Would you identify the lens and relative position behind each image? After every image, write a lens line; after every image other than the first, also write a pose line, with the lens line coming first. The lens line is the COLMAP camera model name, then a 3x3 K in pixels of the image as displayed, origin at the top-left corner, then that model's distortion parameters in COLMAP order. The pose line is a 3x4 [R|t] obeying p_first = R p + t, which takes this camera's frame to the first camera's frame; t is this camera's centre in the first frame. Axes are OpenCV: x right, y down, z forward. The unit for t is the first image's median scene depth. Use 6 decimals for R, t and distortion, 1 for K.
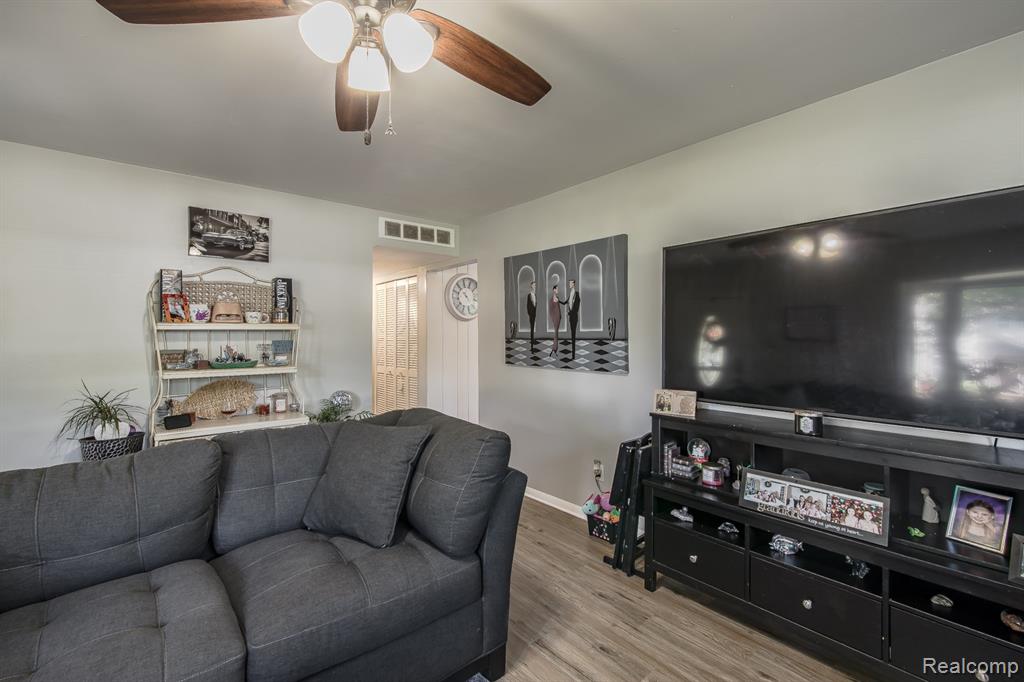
lens RADIAL K [[443.0, 0, 514.1], [0, 443.0, 336.1], [0, 0, 1]] dist [0.001212, 0.000235]
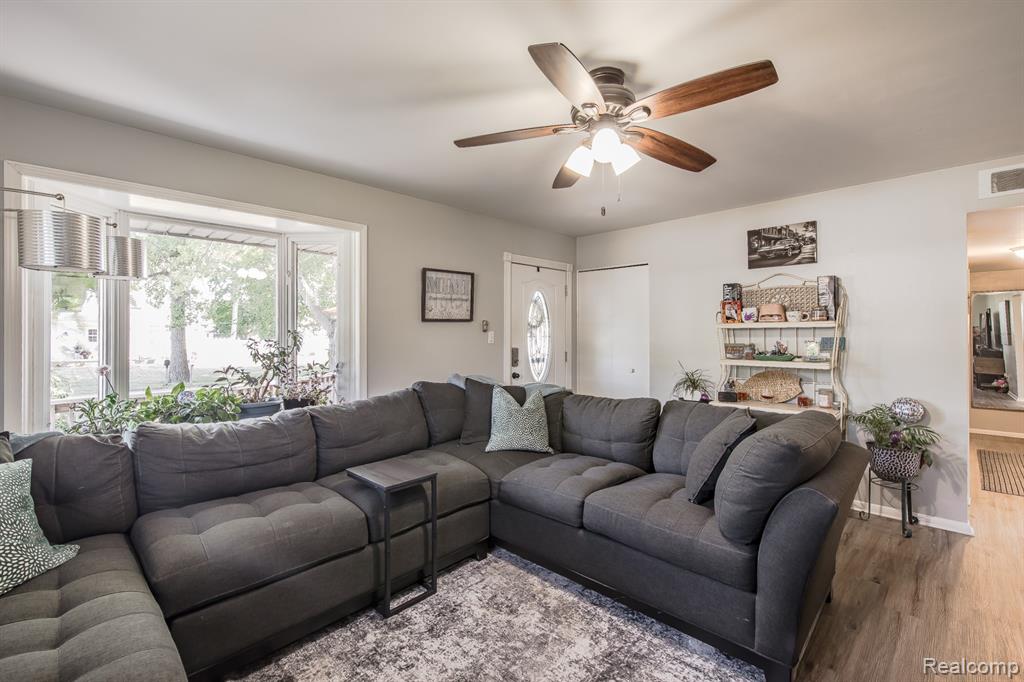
lens RADIAL K [[450.4, 0, 504.8], [0, 450.4, 353.0], [0, 0, 1]] dist [0.001334, 0.000193]
pose [[0.081394, 0.048149, -0.995518, 0.484288], [0.001831, 0.998823, 0.048459, -0.006936], [0.996680, -0.005767, 0.081210, 0.190681]]
